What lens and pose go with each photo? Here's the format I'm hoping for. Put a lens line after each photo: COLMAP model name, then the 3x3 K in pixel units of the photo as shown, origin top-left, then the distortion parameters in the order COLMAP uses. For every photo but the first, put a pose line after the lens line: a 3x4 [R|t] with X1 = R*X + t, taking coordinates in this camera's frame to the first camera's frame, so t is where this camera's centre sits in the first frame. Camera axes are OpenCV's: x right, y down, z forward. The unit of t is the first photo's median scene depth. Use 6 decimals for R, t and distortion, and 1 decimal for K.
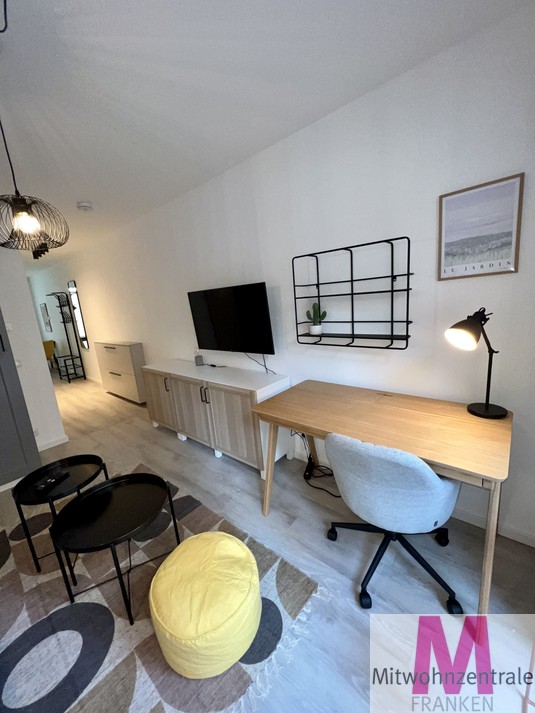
lens RADIAL K [[284.5, 0, 265.2], [0, 284.5, 357.8], [0, 0, 1]] dist [0.000874, -0.000209]
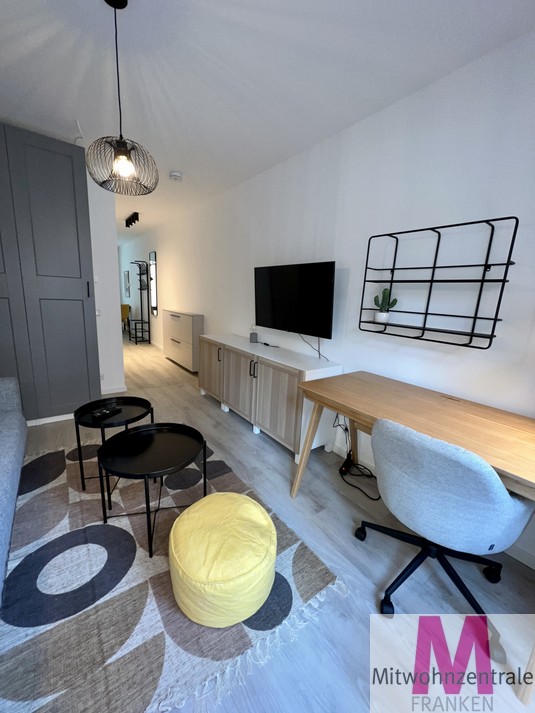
lens RADIAL K [[284.7, 0, 265.4], [0, 284.7, 357.4], [0, 0, 1]] dist [0.001202, -0.000386]
pose [[0.968324, 0.175268, -0.177848, -0.000763], [-0.173866, 0.984487, 0.023559, 0.075323], [0.179218, 0.008109, 0.983776, 0.023871]]
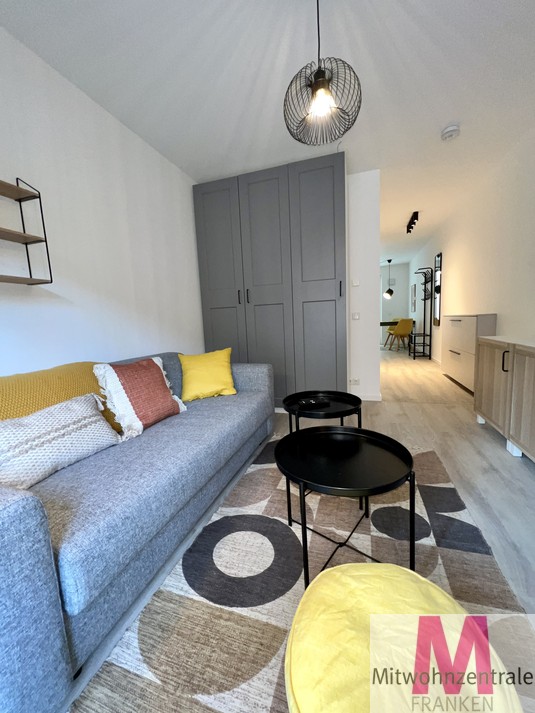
lens RADIAL K [[284.5, 0, 268.3], [0, 284.5, 357.2], [0, 0, 1]] dist [0.000874, -0.000209]
pose [[0.394959, 0.181319, -0.900628, 0.036897], [-0.175218, 0.977202, 0.119896, 0.152107], [0.901835, 0.110453, 0.417725, 0.347289]]
